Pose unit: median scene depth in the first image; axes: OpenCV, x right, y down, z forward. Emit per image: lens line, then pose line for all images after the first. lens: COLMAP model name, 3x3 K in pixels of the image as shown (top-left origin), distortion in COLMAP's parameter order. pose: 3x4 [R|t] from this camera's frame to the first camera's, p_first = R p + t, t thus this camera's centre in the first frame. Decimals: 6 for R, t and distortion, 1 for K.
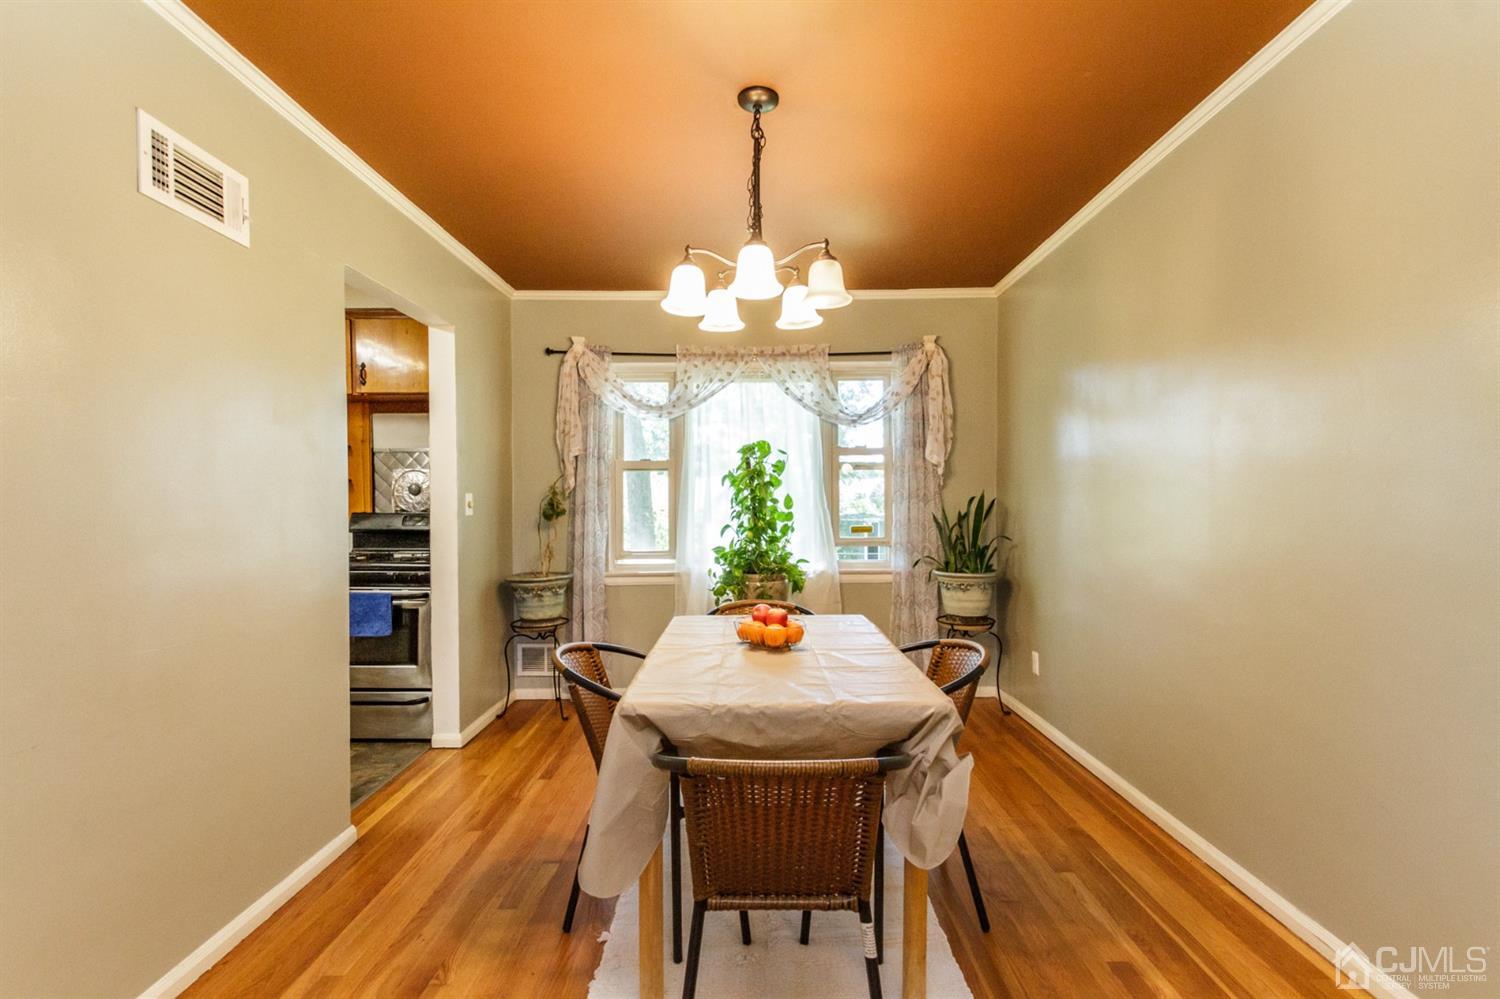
lens RADIAL K [[684.8, 0, 745.1], [0, 684.8, 505.4], [0, 0, 1]] dist [0.016233, -0.007110]
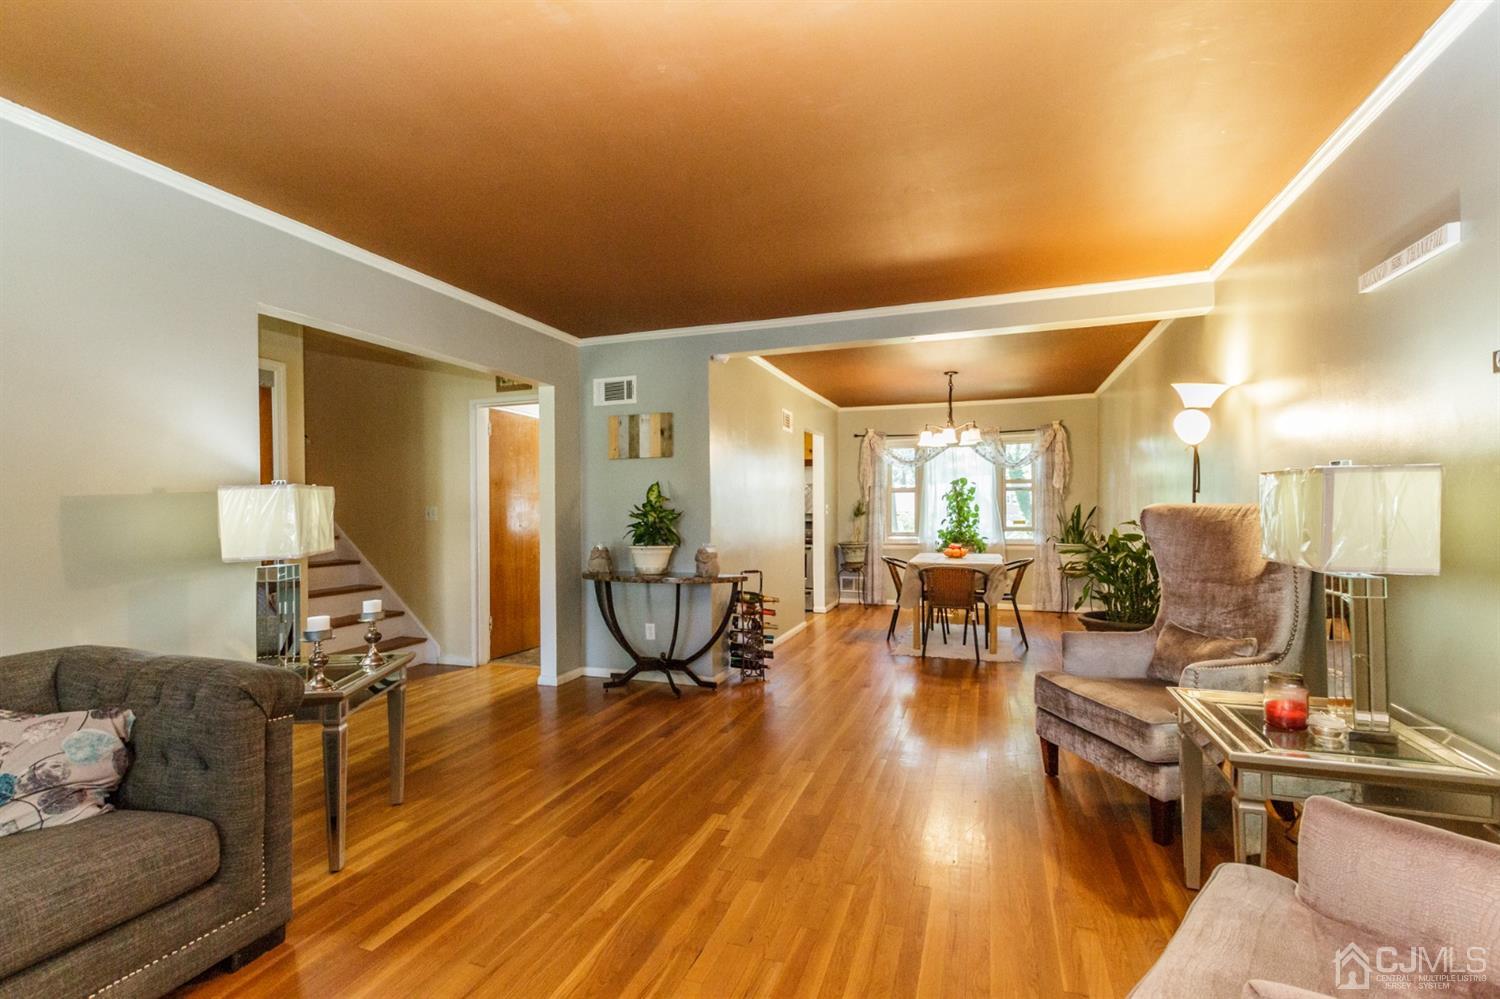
lens RADIAL K [[684.8, 0, 750.3], [0, 684.8, 504.8], [0, 0, 1]] dist [0.016233, -0.007110]
pose [[0.946957, -0.002232, -0.321352, 0.078561], [-0.000003, 0.999976, -0.006954, -0.000411], [0.321360, 0.006586, 0.946934, -1.082376]]
